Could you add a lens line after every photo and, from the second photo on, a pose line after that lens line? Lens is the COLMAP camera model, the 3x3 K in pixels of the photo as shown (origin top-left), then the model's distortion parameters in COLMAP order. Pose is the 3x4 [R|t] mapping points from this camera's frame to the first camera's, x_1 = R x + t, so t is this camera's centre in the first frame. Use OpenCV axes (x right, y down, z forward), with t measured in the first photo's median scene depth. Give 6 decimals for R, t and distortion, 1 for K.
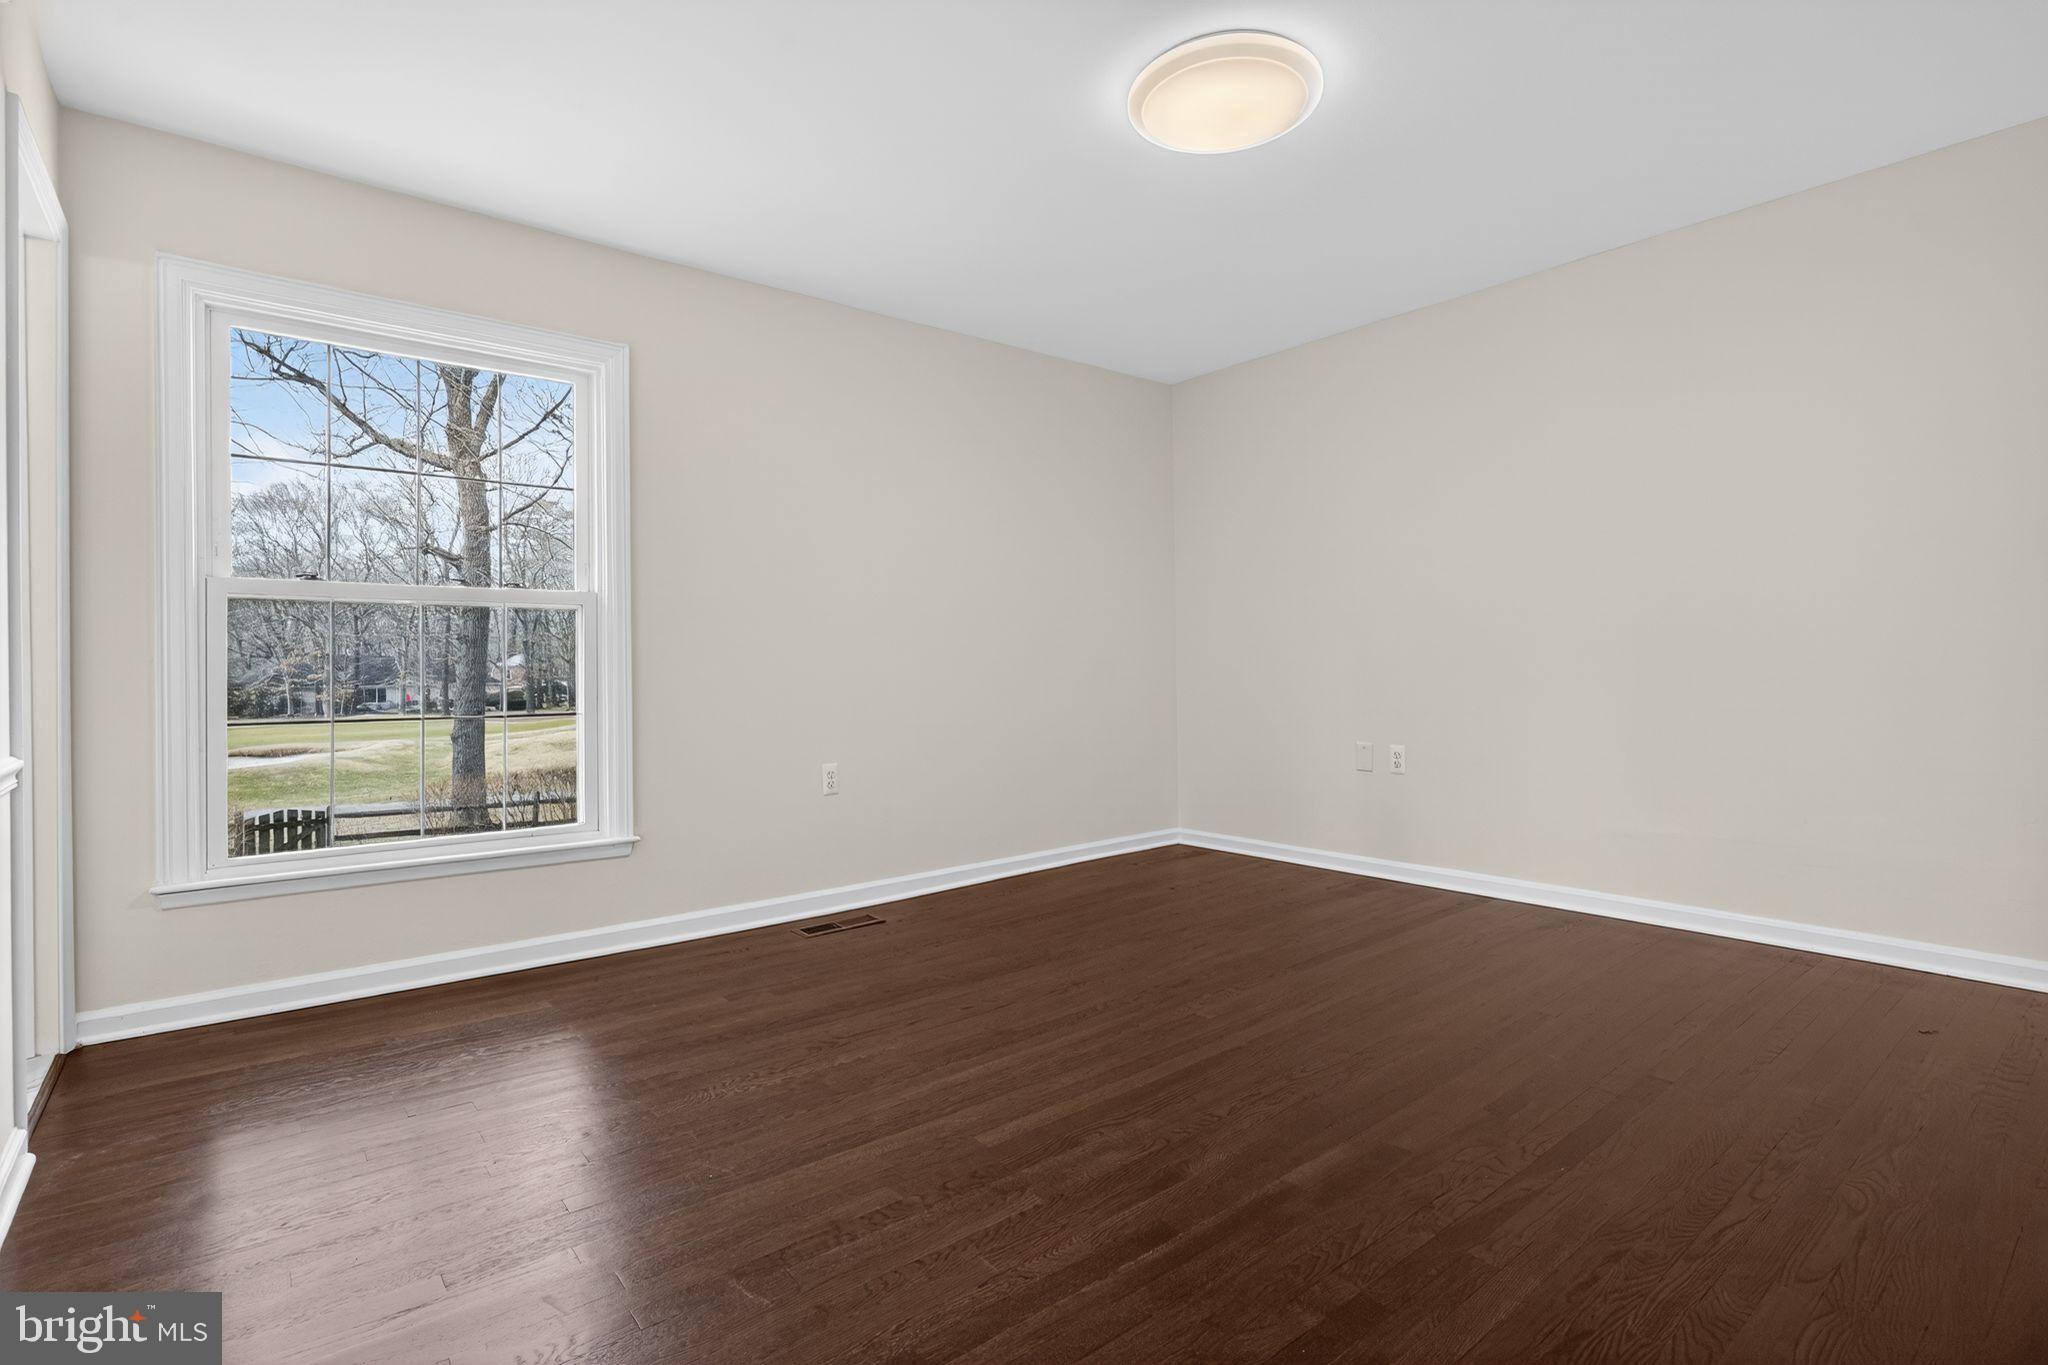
lens RADIAL K [[989.0, 0, 1037.1], [0, 989.0, 665.5], [0, 0, 1]] dist [0.001876, 0.000092]
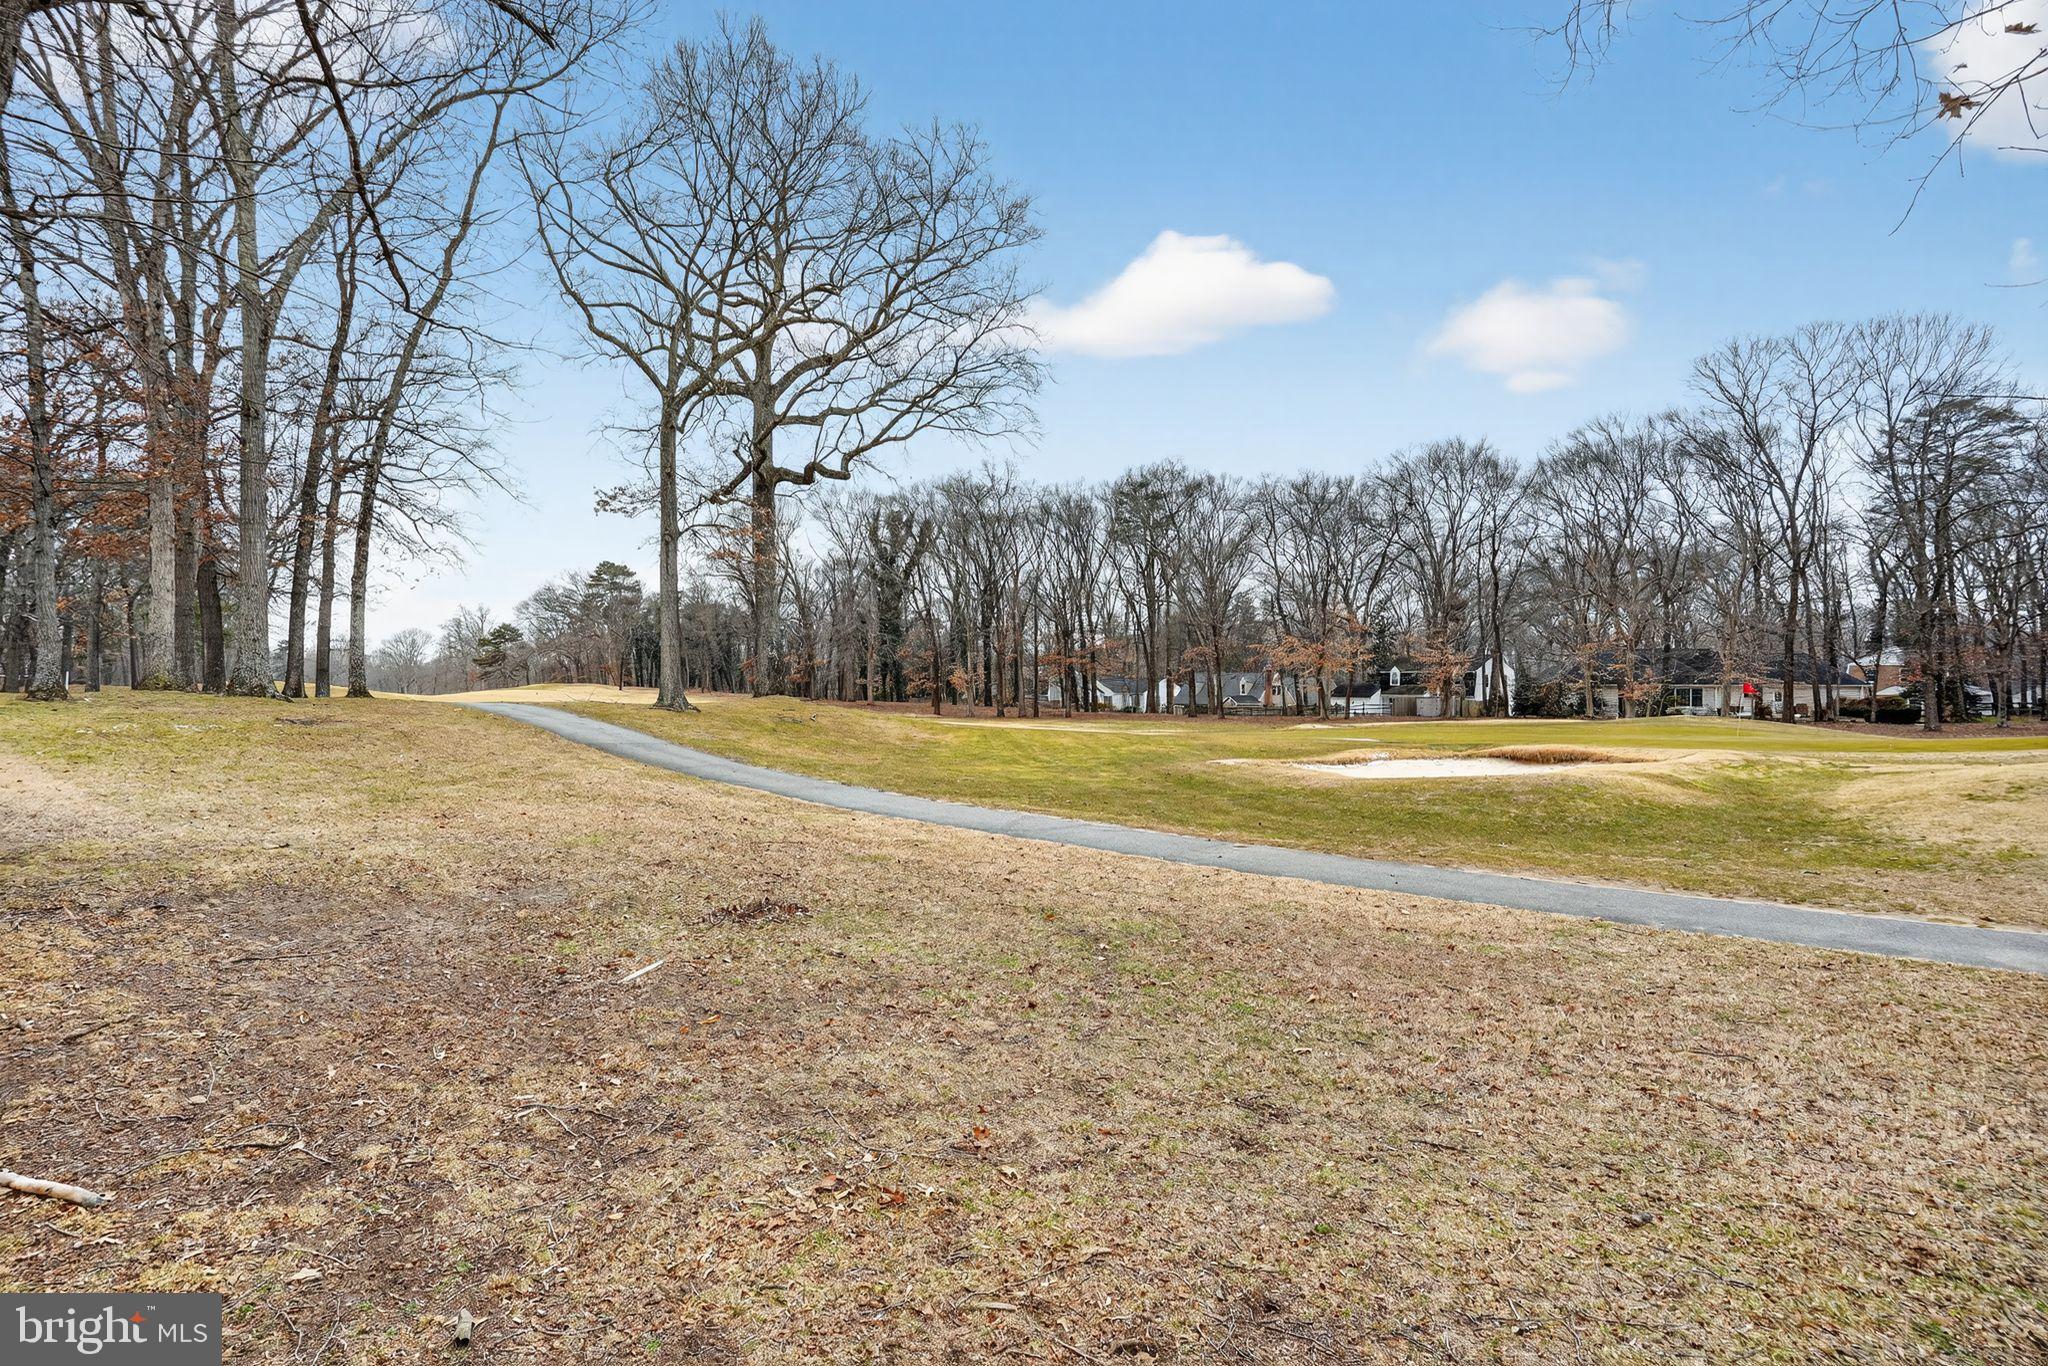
lens RADIAL K [[986.7, 0, 1067.1], [0, 986.7, 687.5], [0, 0, 1]] dist [-0.003327, -0.000148]
pose [[0.408273, 0.006134, -0.912839, -0.178660], [-0.003383, 0.999981, 0.005207, 0.023557], [0.912853, 0.000962, 0.408286, 0.263336]]
